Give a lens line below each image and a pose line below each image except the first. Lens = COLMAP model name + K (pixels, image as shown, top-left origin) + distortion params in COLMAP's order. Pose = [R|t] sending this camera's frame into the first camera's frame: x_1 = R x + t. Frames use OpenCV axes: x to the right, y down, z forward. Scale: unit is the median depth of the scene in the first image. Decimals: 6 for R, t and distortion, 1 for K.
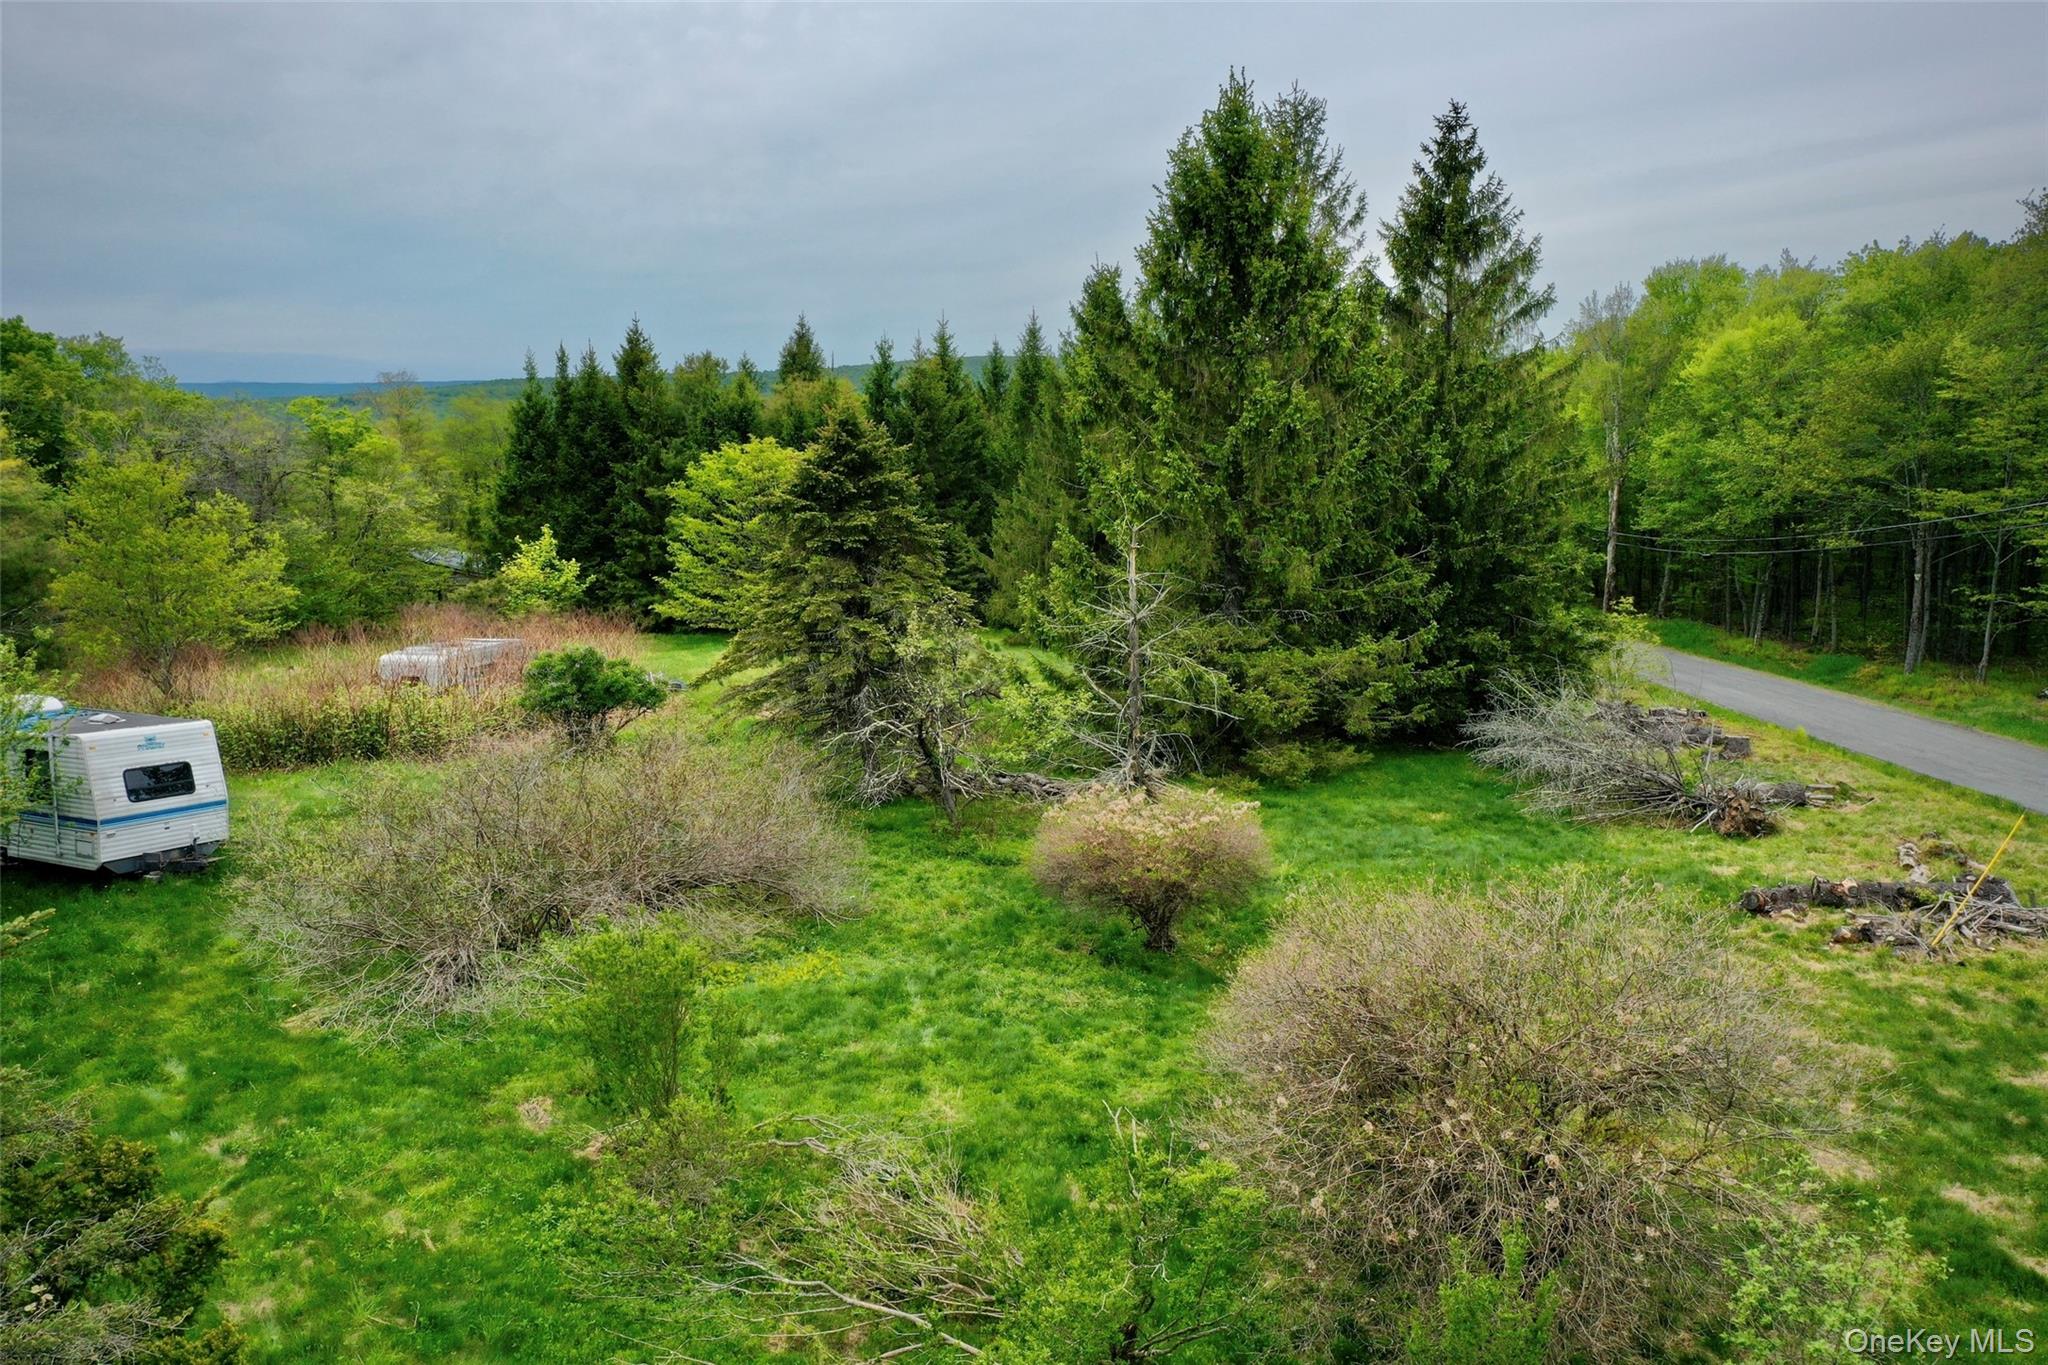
lens RADIAL K [[1616.2, 0, 1024.0], [0, 1616.2, 682.5], [0, 0, 1]] dist [-0.009550, 0.003130]
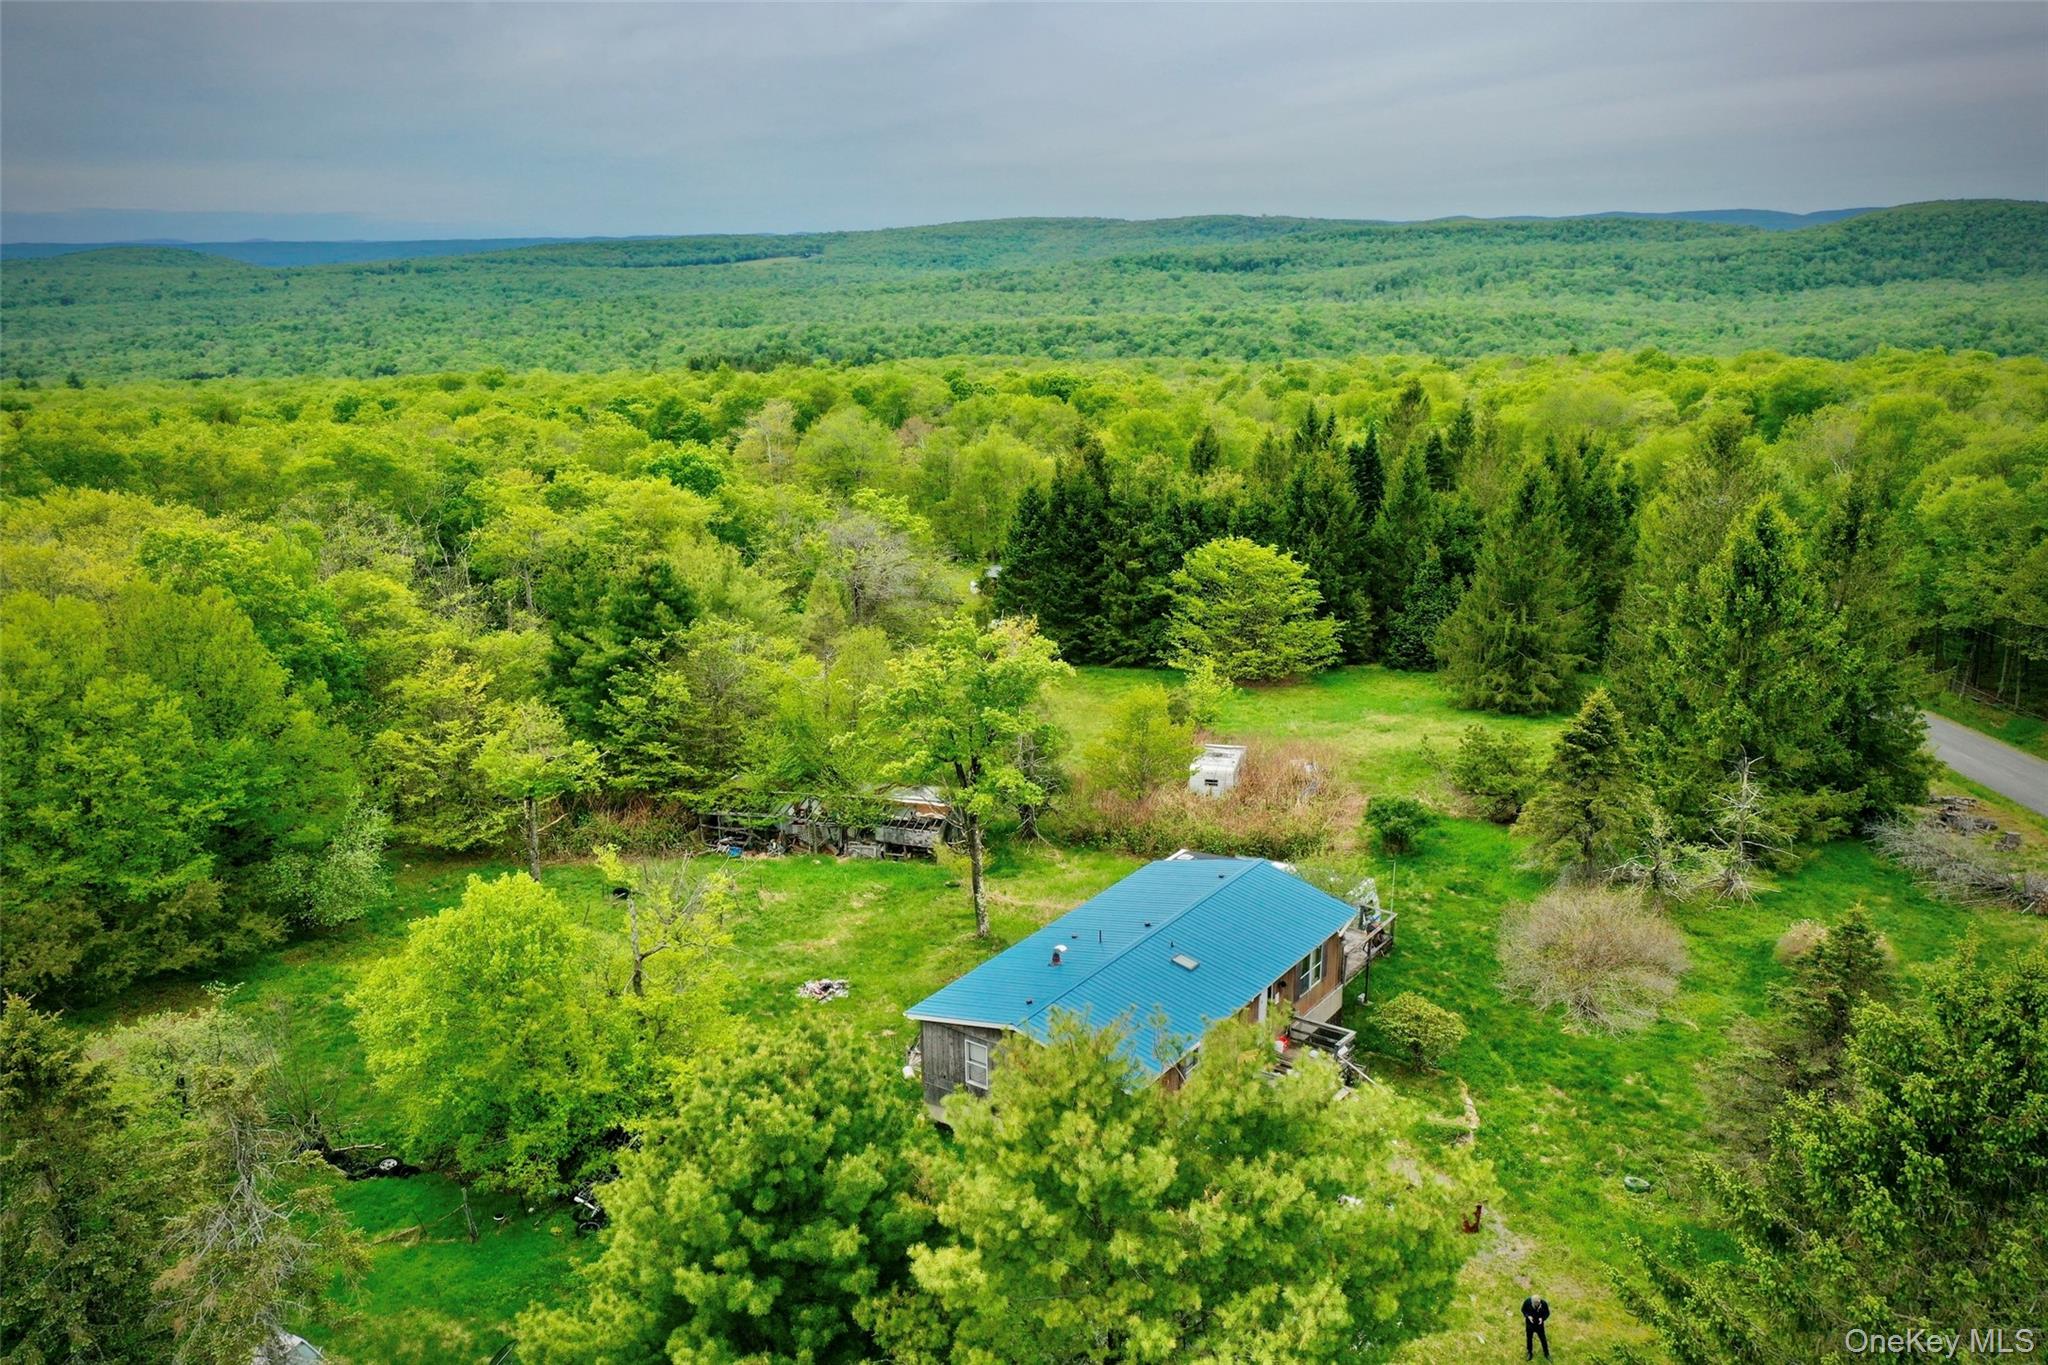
lens RADIAL K [[1591.8, 0, 1024.0], [0, 1591.8, 682.5], [0, 0, 1]] dist [-0.025444, -0.000573]
pose [[0.999730, 0.002315, -0.023111, -0.287514], [-0.000361, 0.996450, 0.084189, -0.130565], [0.023224, -0.084157, 0.996182, -0.349398]]
